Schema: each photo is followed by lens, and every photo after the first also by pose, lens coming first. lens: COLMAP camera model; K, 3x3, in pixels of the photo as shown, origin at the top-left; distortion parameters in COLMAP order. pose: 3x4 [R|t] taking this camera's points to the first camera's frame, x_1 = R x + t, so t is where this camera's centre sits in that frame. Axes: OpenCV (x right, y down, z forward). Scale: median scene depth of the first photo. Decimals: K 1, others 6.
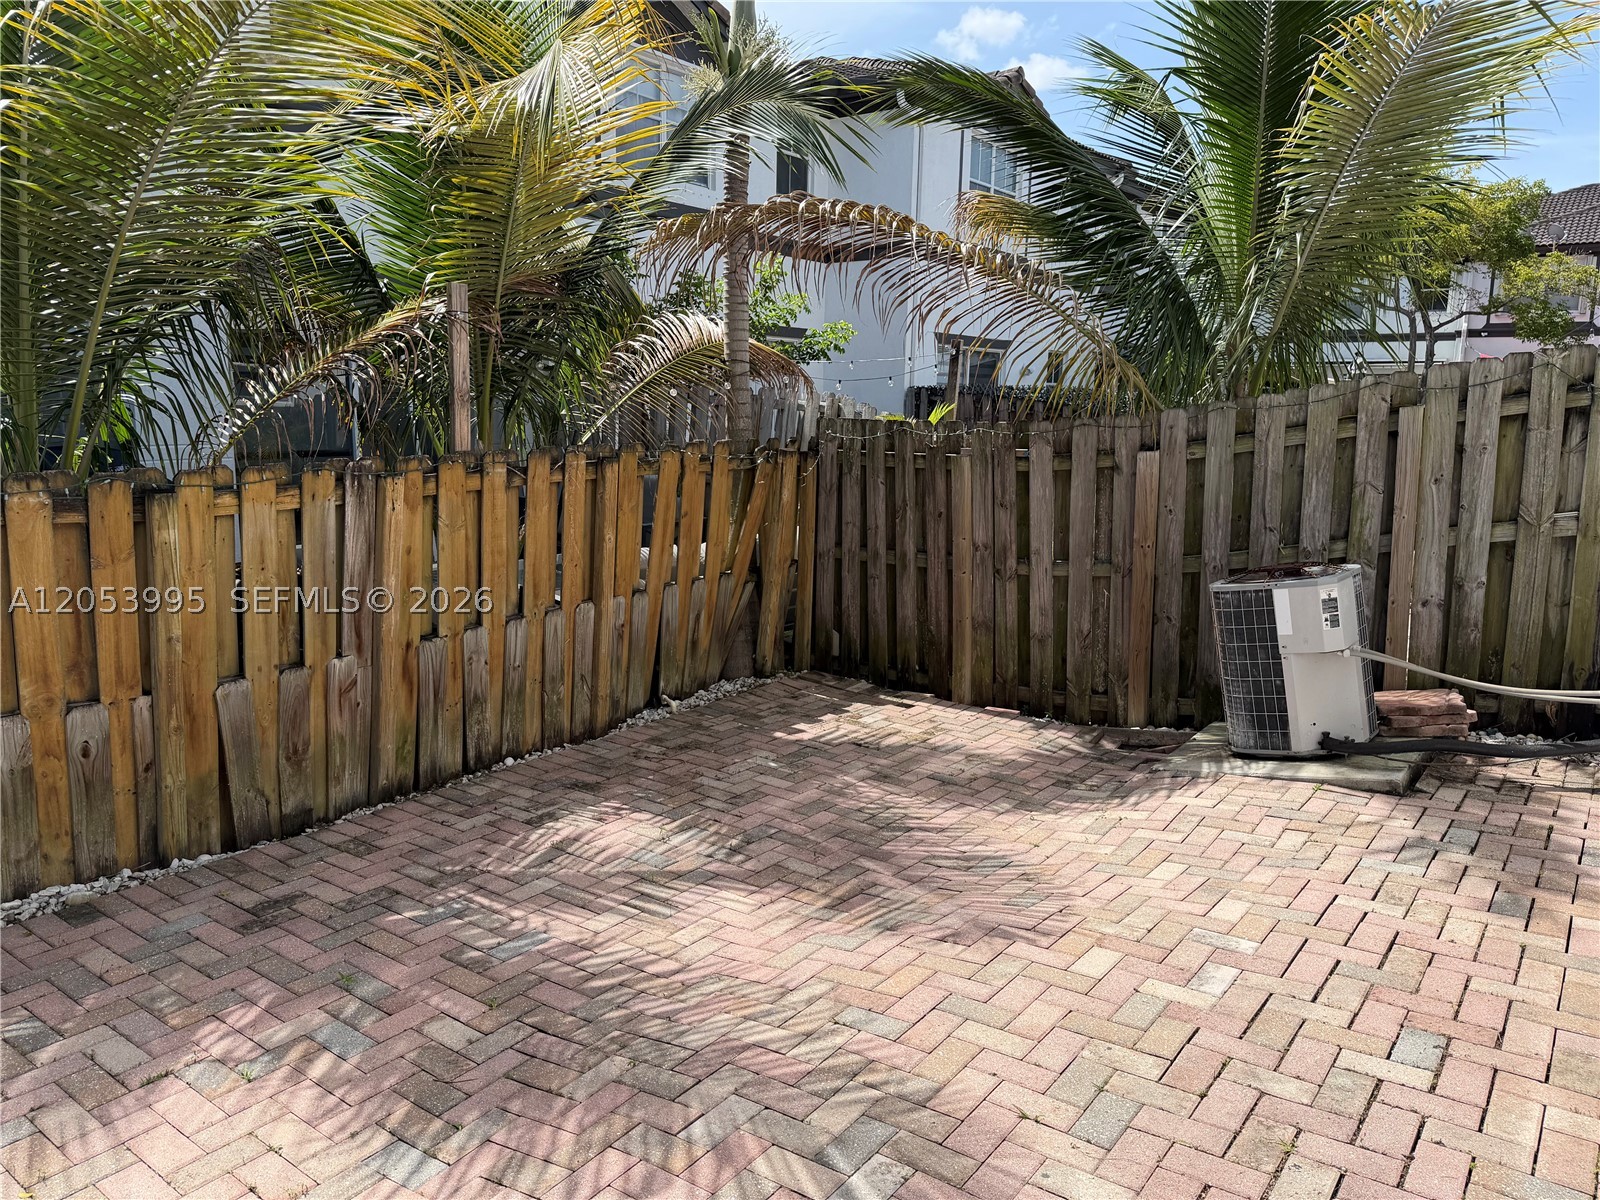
lens RADIAL K [[1120.9, 0, 796.0], [0, 1120.9, 601.5], [0, 0, 1]] dist [0.037138, -0.046882]
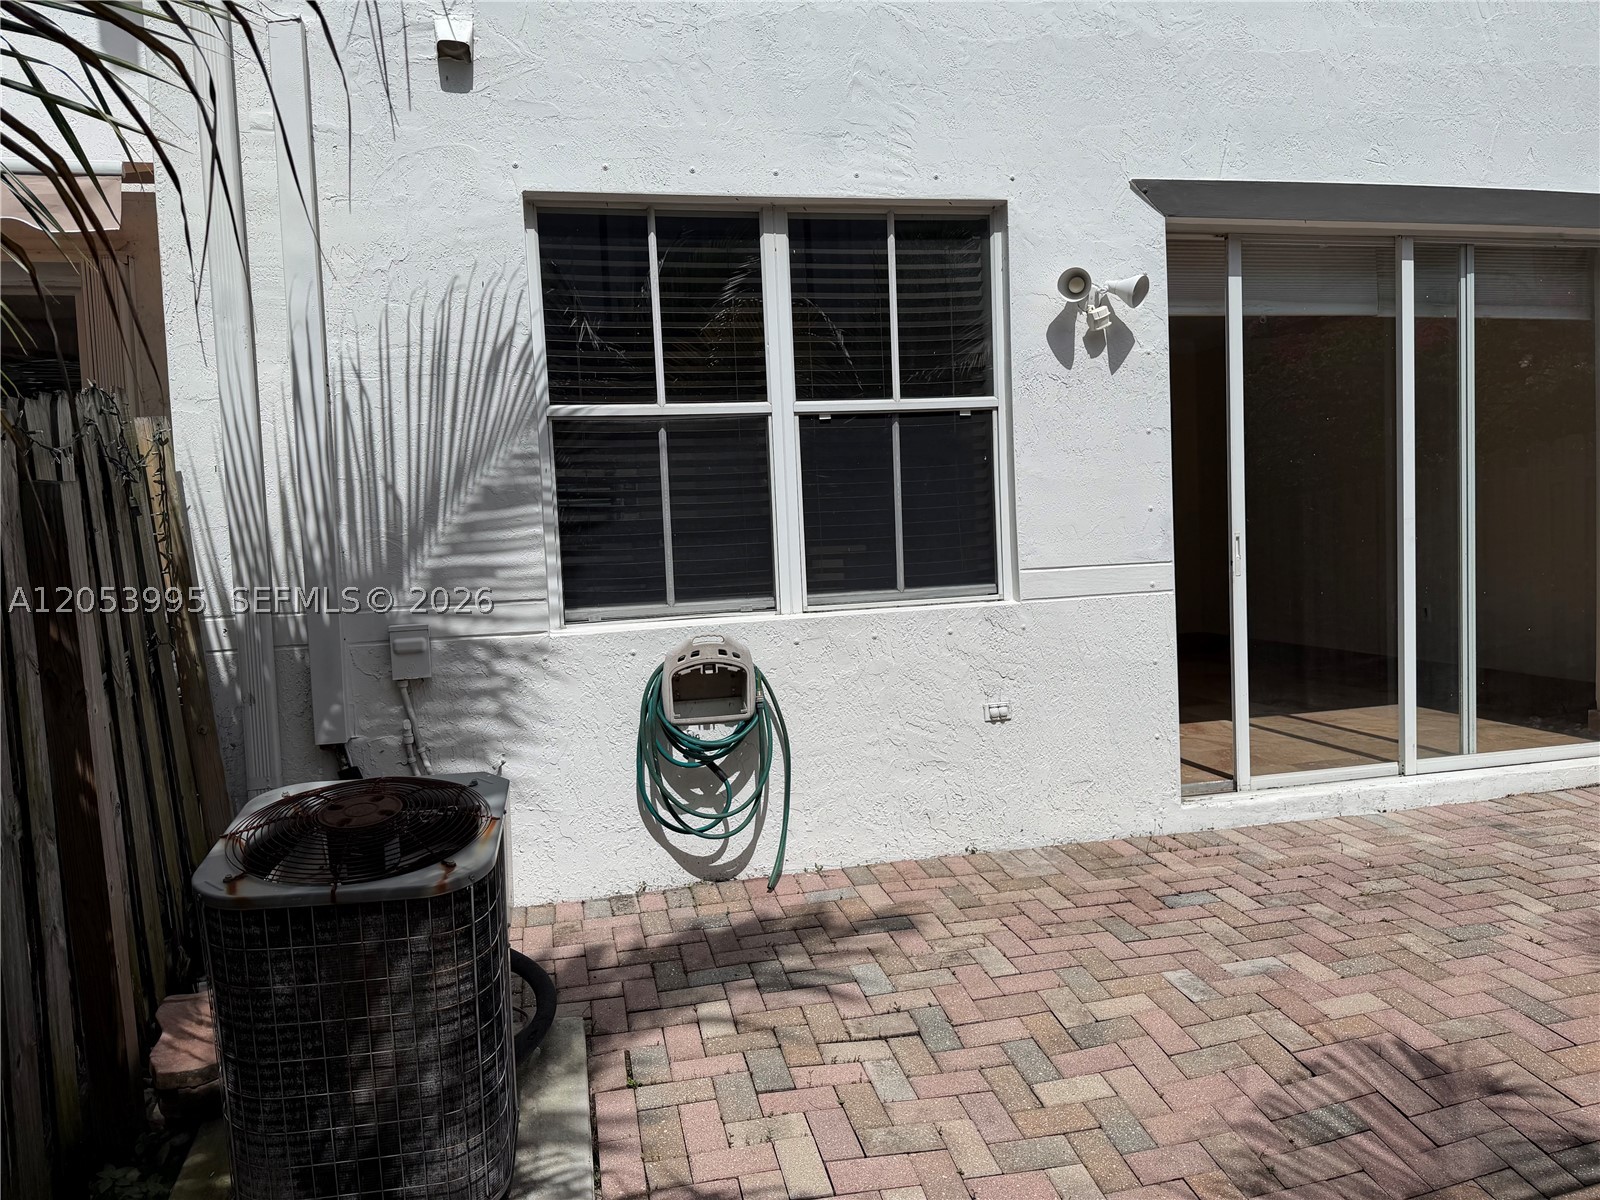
lens RADIAL K [[1120.9, 0, 783.7], [0, 1120.9, 591.7], [0, 0, 1]] dist [0.037138, -0.046882]
pose [[-0.757848, -0.016860, 0.652213, 0.006325], [0.146559, 0.969718, 0.195364, -0.304217], [-0.635757, 0.243644, -0.732428, 2.007144]]
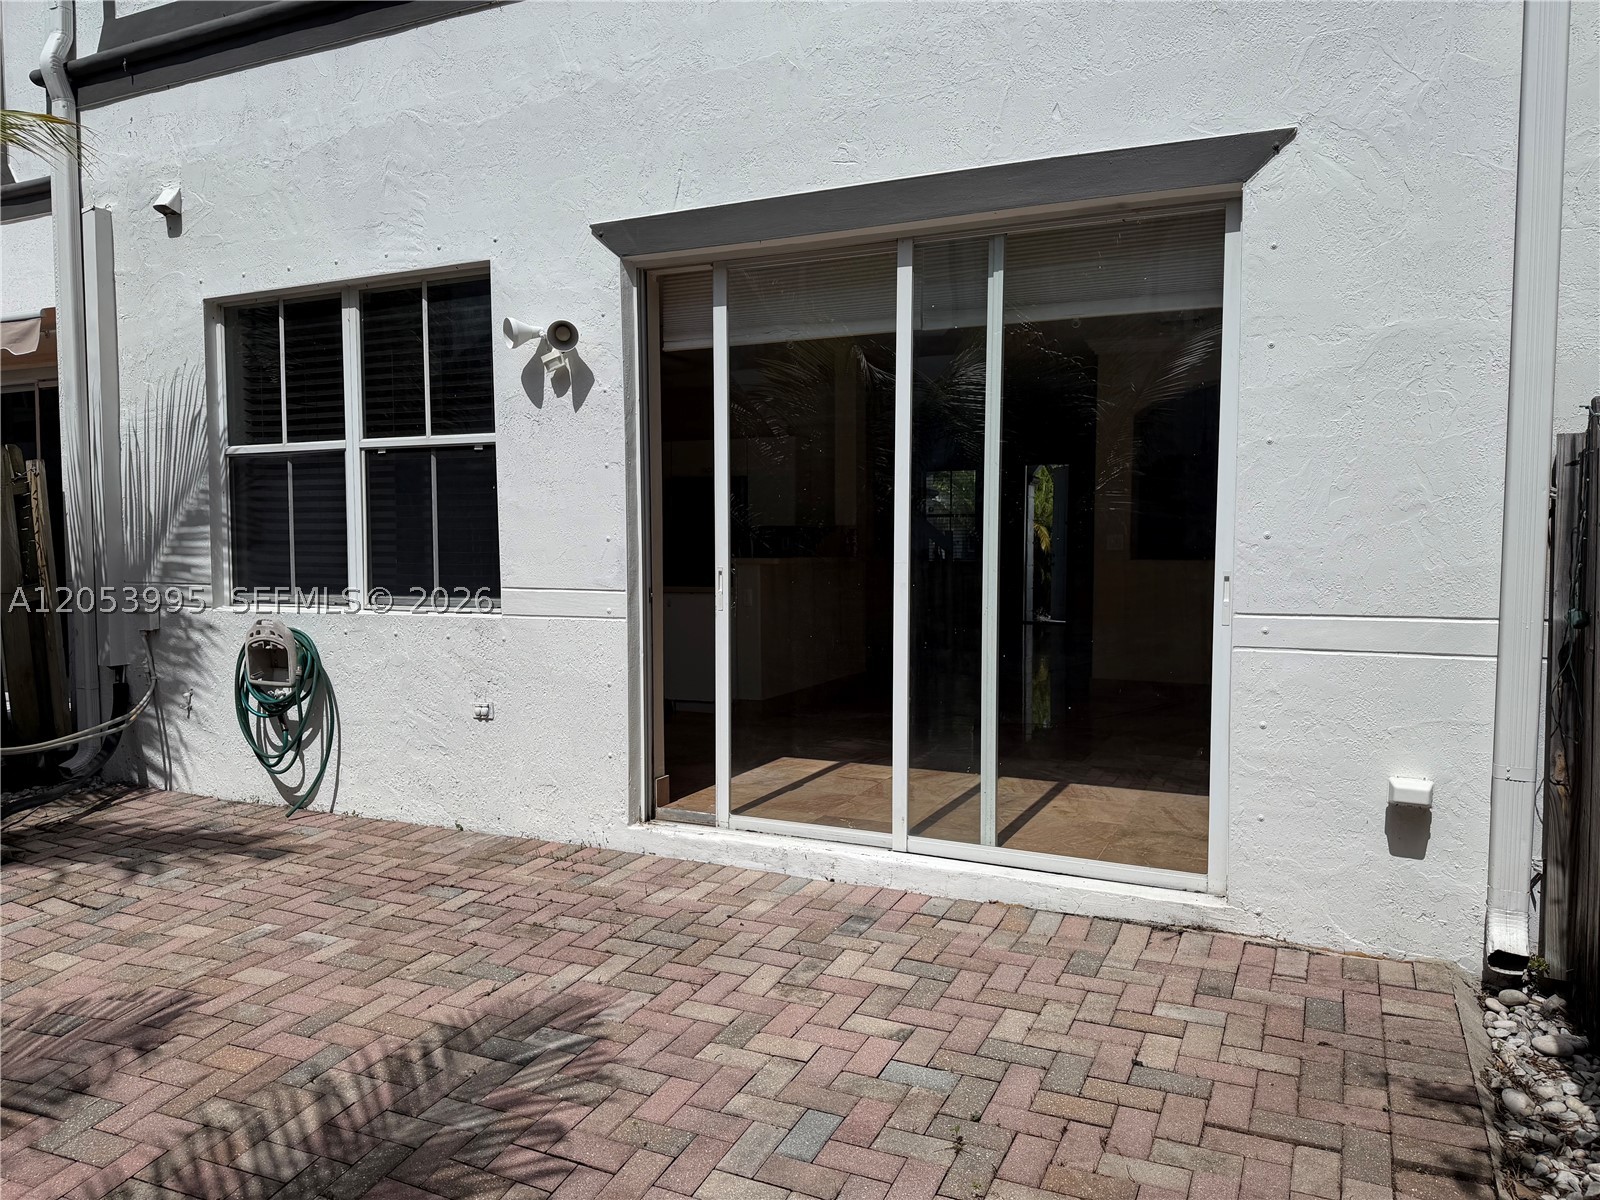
lens RADIAL K [[1120.9, 0, 802.0], [0, 1120.9, 605.3], [0, 0, 1]] dist [0.037138, -0.046882]
pose [[-0.206498, -0.070606, 0.975896, -0.963269], [0.171385, 0.979363, 0.107121, -0.078726], [-0.963320, 0.189374, -0.190135, 0.637423]]
